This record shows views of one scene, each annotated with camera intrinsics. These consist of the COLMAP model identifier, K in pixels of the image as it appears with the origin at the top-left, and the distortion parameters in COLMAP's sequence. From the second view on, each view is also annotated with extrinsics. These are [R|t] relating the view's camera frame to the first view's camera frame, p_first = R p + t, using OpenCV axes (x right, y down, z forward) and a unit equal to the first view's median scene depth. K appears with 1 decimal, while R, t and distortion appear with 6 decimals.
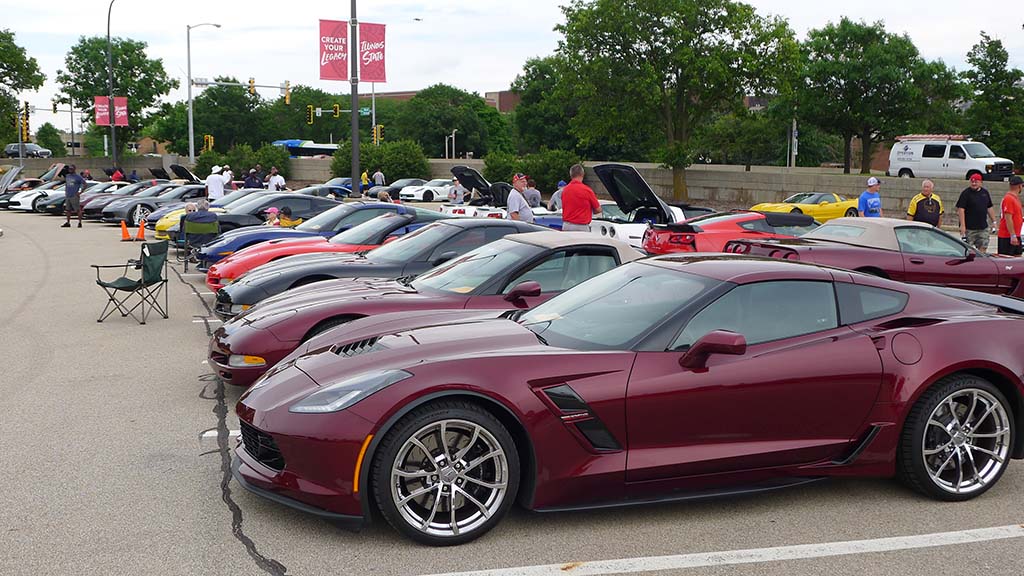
lens RADIAL K [[1077.7, 0, 513.1], [0, 1077.7, 286.4], [0, 0, 1]] dist [0.010157, 0.000000]
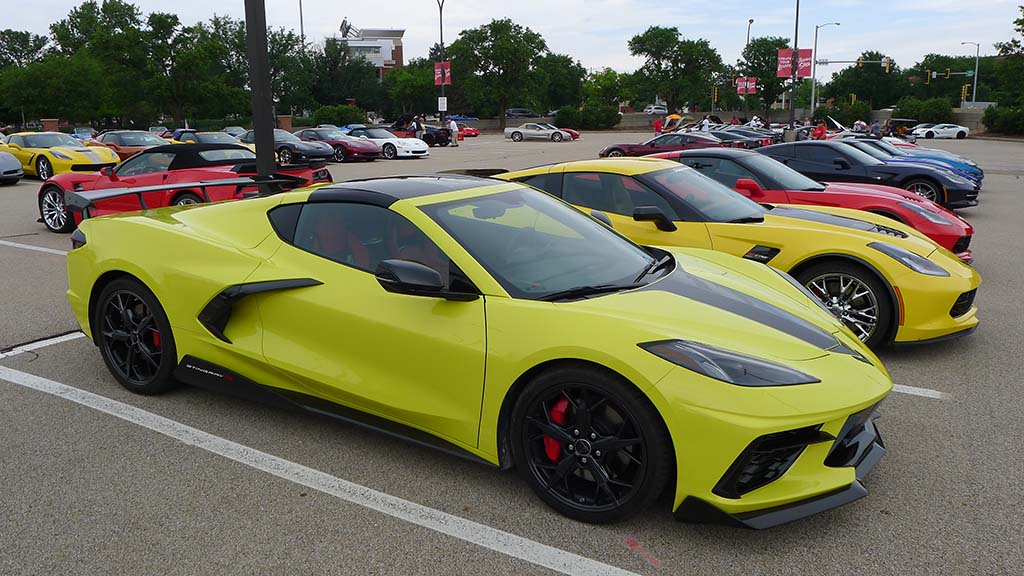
lens RADIAL K [[842.4, 0, 512.9], [0, 842.4, 287.8], [0, 0, 1]] dist [-0.001975, -0.000714]
pose [[0.754479, 0.124105, -0.644483, 0.199906], [-0.065500, 0.991295, 0.114209, 0.025831], [0.653047, -0.043955, 0.756041, -0.232604]]
